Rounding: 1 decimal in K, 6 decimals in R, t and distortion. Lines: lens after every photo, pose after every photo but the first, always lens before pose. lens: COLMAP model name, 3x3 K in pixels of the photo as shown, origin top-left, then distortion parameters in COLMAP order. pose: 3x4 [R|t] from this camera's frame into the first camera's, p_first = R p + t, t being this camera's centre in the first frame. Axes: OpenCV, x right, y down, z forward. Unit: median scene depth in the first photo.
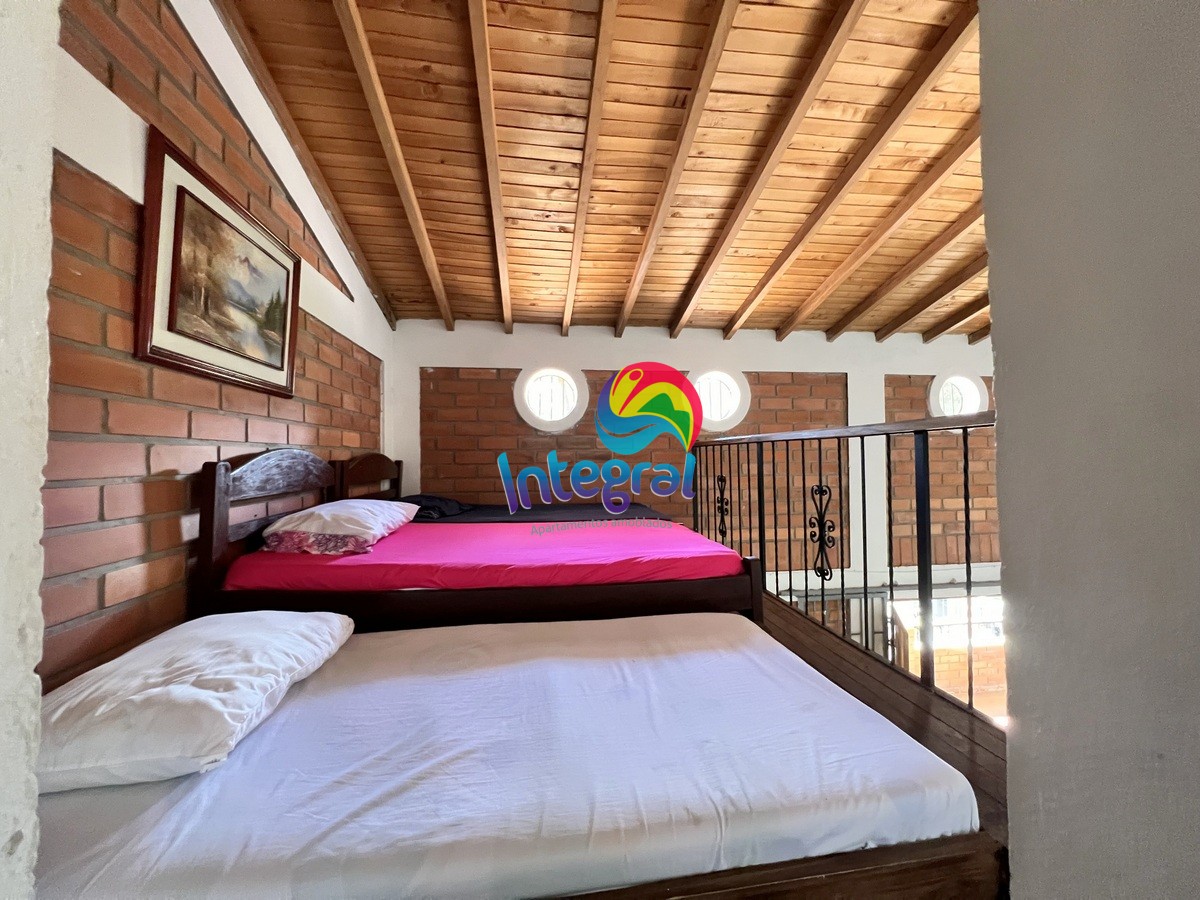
lens RADIAL K [[481.7, 0, 599.5], [0, 481.7, 449.1], [0, 0, 1]] dist [-0.003549, 0.001022]
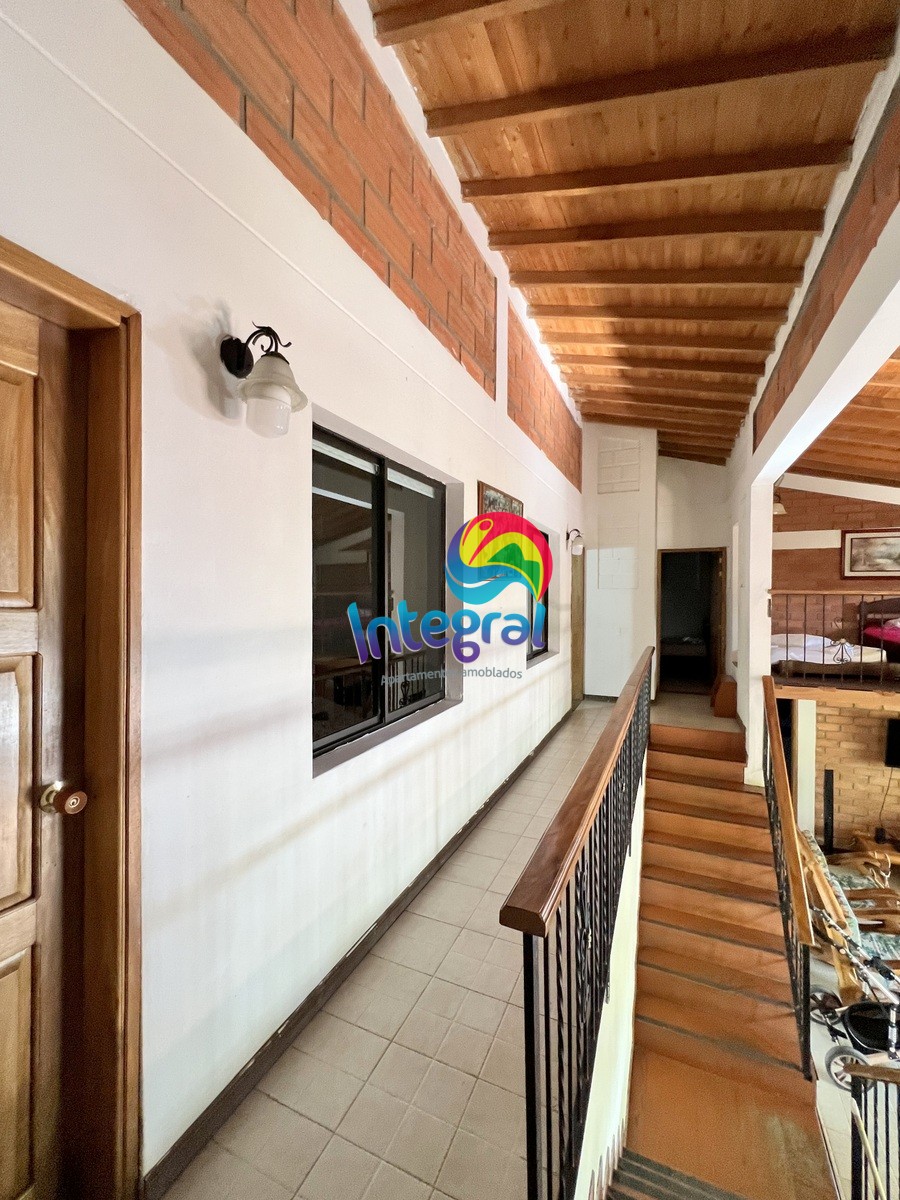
lens RADIAL K [[481.7, 0, 452.8], [0, 481.7, 602.9], [0, 0, 1]] dist [-0.003549, 0.001022]
pose [[-0.540435, 0.007348, -0.841353, 4.711724], [0.018291, 0.999828, -0.003017, -0.011392], [0.841187, -0.017019, -0.540477, 0.301636]]
